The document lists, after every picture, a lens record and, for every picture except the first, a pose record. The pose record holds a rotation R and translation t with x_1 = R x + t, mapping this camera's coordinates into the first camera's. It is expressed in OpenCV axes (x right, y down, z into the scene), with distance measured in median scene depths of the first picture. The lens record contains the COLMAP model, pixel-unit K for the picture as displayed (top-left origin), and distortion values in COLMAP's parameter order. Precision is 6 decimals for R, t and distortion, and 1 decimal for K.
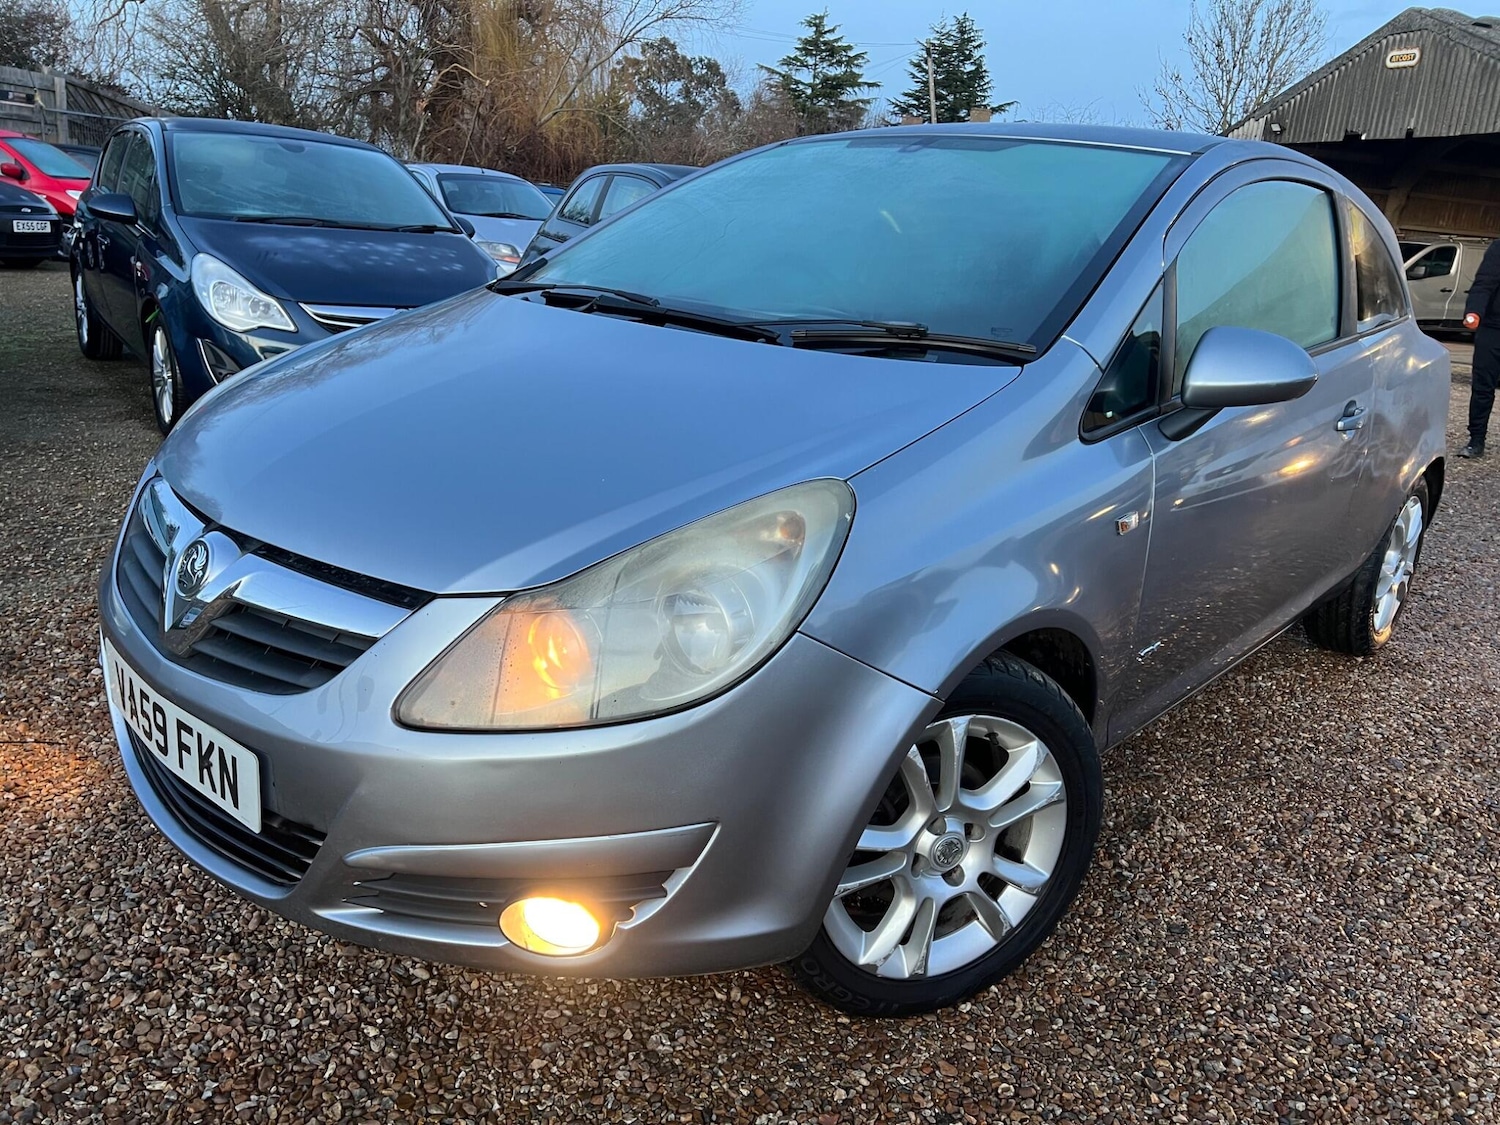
lens RADIAL K [[1114.9, 0, 750.0], [0, 1114.9, 562.5], [0, 0, 1]] dist [0.062303, -0.067643]
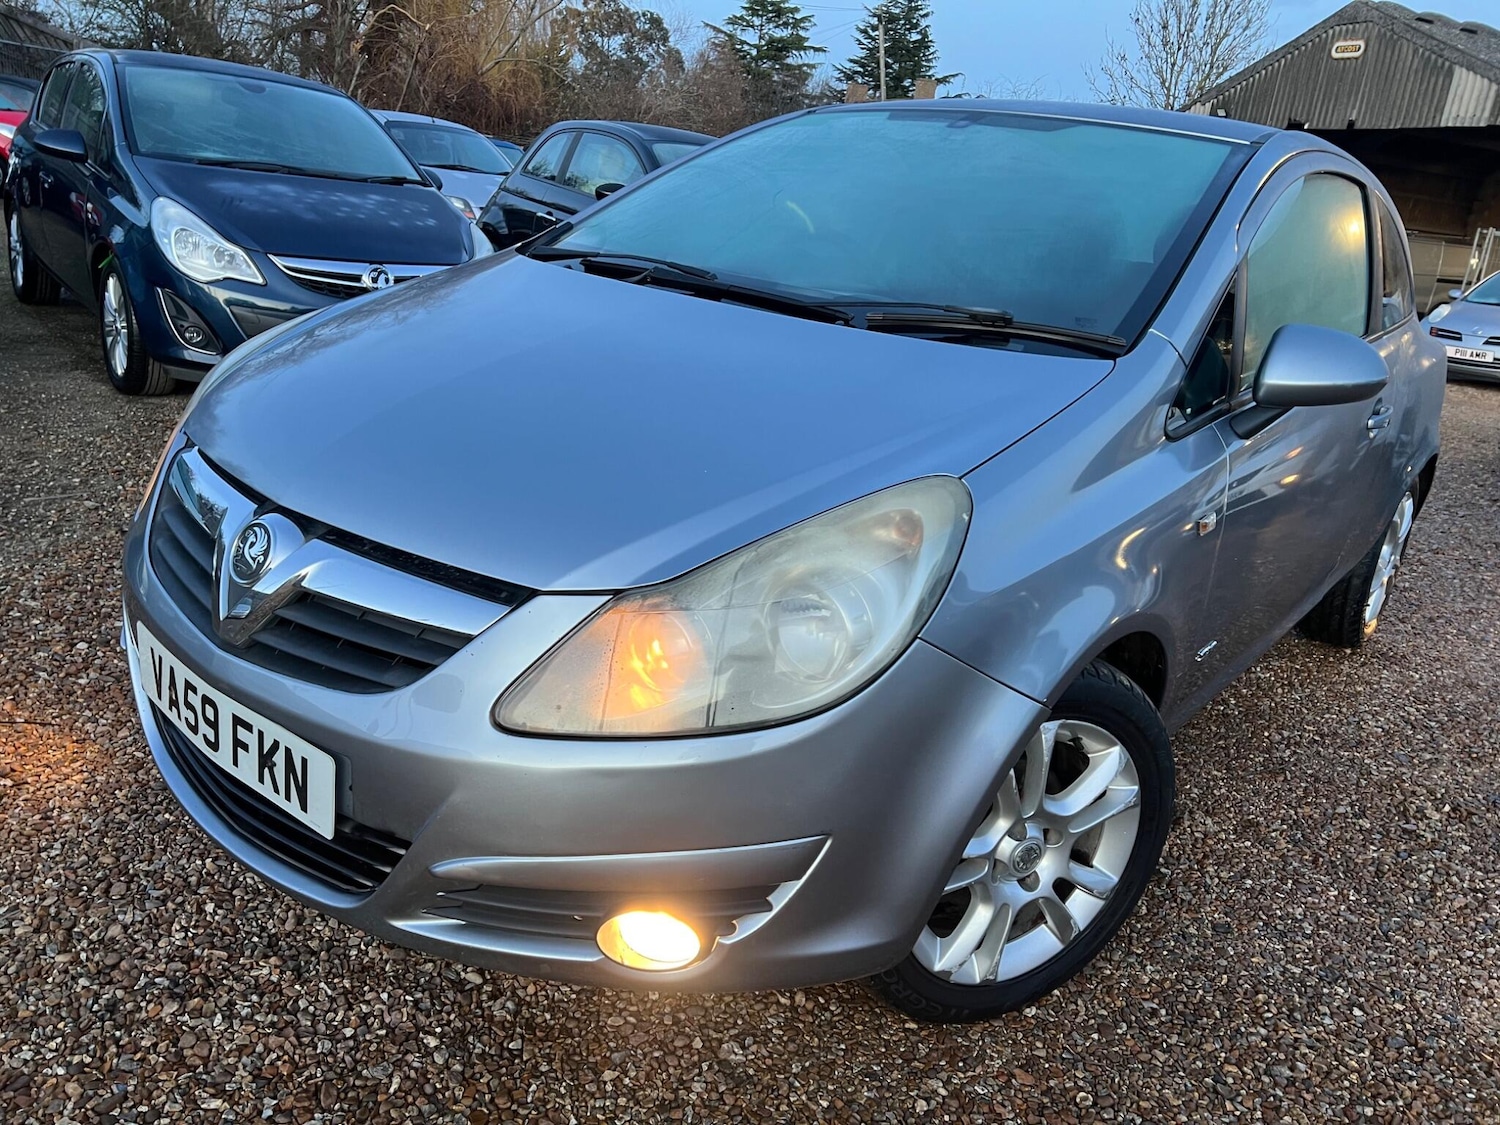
lens RADIAL K [[1114.9, 0, 750.0], [0, 1114.9, 562.5], [0, 0, 1]] dist [0.062303, -0.067643]
pose [[0.997857, 0.022447, 0.061462, -0.121148], [-0.024280, 0.999277, 0.029246, -0.020547], [-0.060761, -0.030675, 0.997681, 0.041542]]
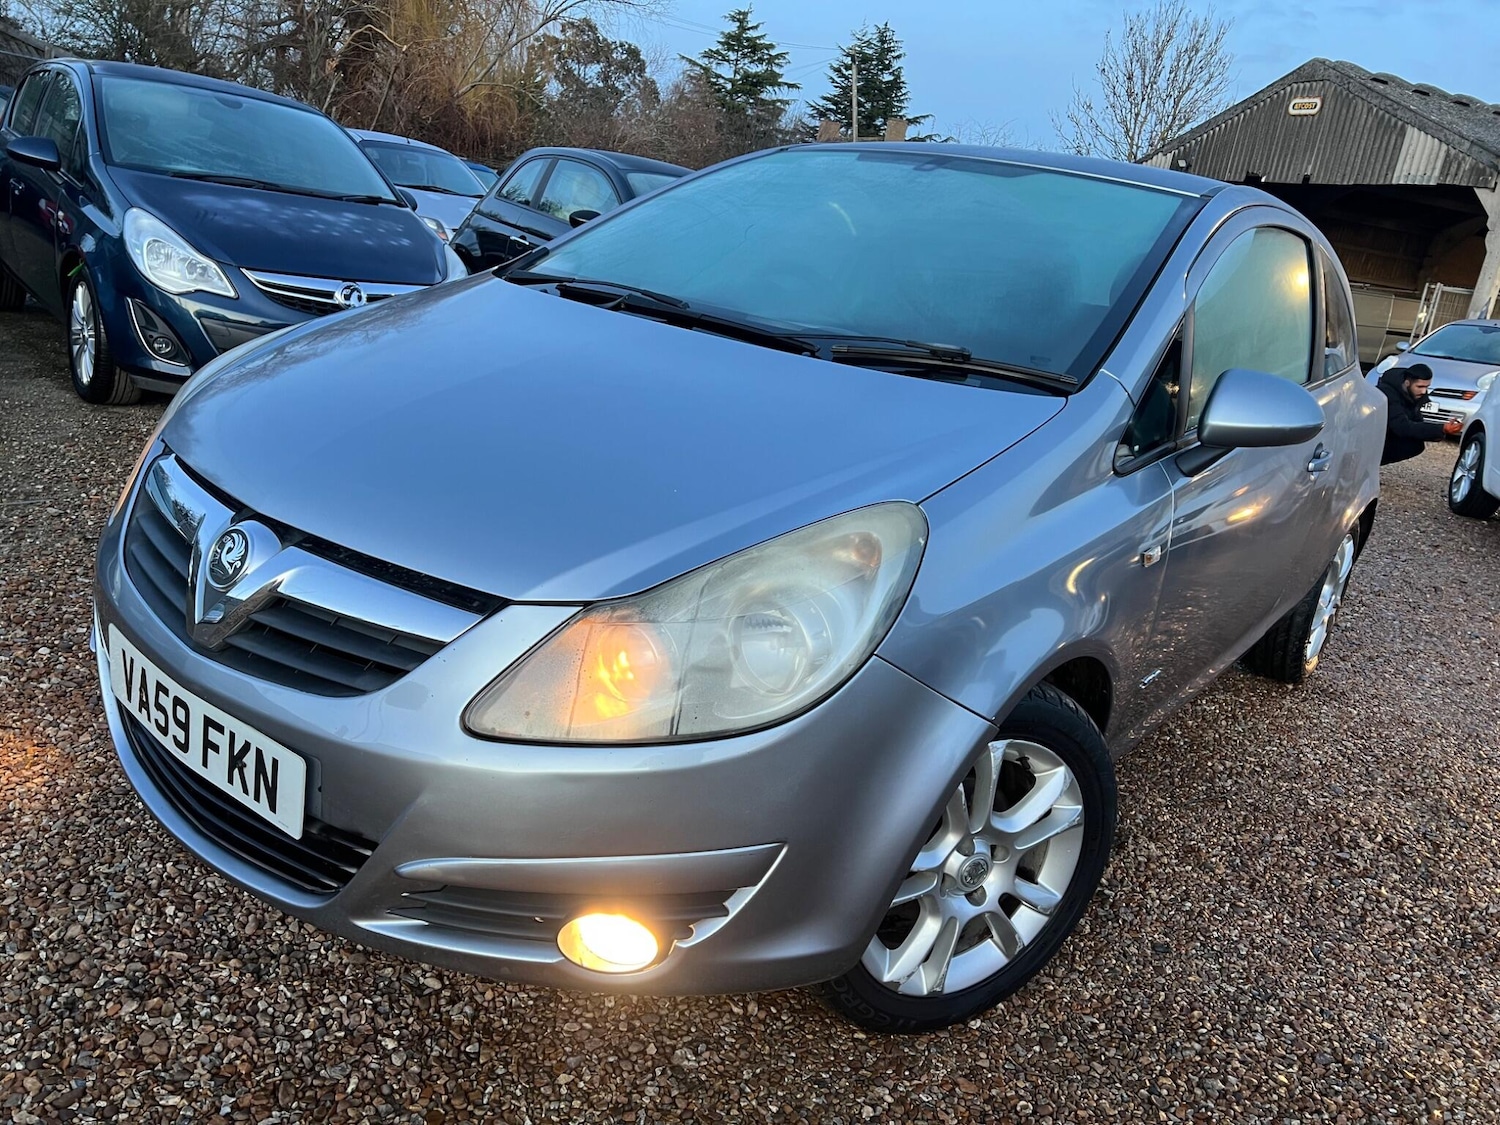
lens RADIAL K [[1114.9, 0, 750.0], [0, 1114.9, 562.5], [0, 0, 1]] dist [0.062303, -0.067643]
pose [[0.994325, 0.049750, 0.094033, -0.125261], [-0.050245, 0.998733, 0.002906, -0.013809], [-0.093770, -0.007614, 0.995565, 0.008937]]
